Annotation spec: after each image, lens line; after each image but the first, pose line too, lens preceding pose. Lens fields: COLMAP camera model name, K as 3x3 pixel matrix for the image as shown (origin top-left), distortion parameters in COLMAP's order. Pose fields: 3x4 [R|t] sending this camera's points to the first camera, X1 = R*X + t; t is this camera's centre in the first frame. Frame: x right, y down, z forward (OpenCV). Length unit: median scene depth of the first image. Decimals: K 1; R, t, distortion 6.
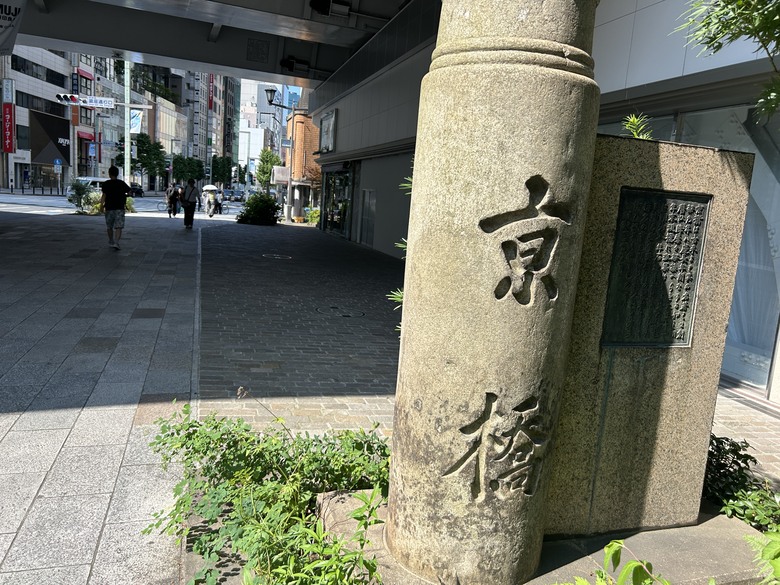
lens RADIAL K [[596.8, 0, 390.0], [0, 596.8, 292.5], [0, 0, 1]] dist [0.048325, -0.080211]
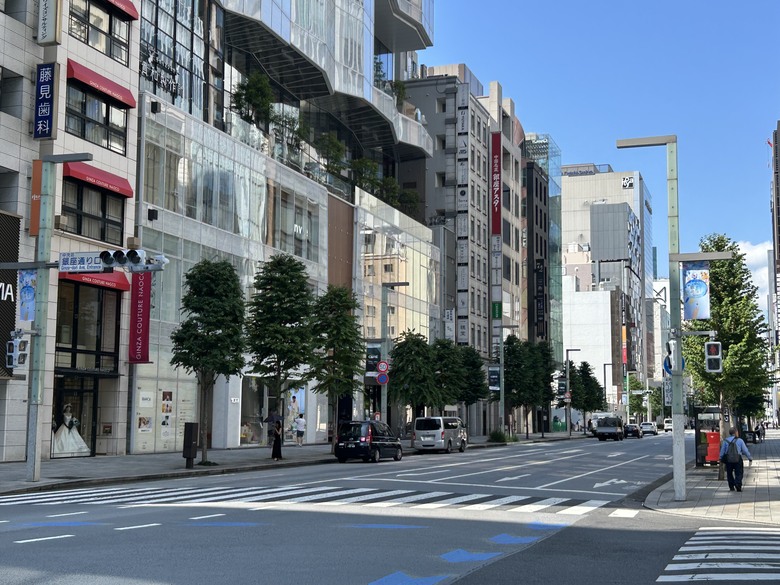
lens RADIAL K [[1065.1, 0, 390.0], [0, 1065.1, 292.5], [0, 0, 1]] dist [0.116281, 0.005359]
pose [[0.921284, -0.118441, -0.370415, -0.109265], [0.006756, 0.957224, -0.289270, -0.060772], [0.388832, 0.263997, 0.882675, 0.368552]]
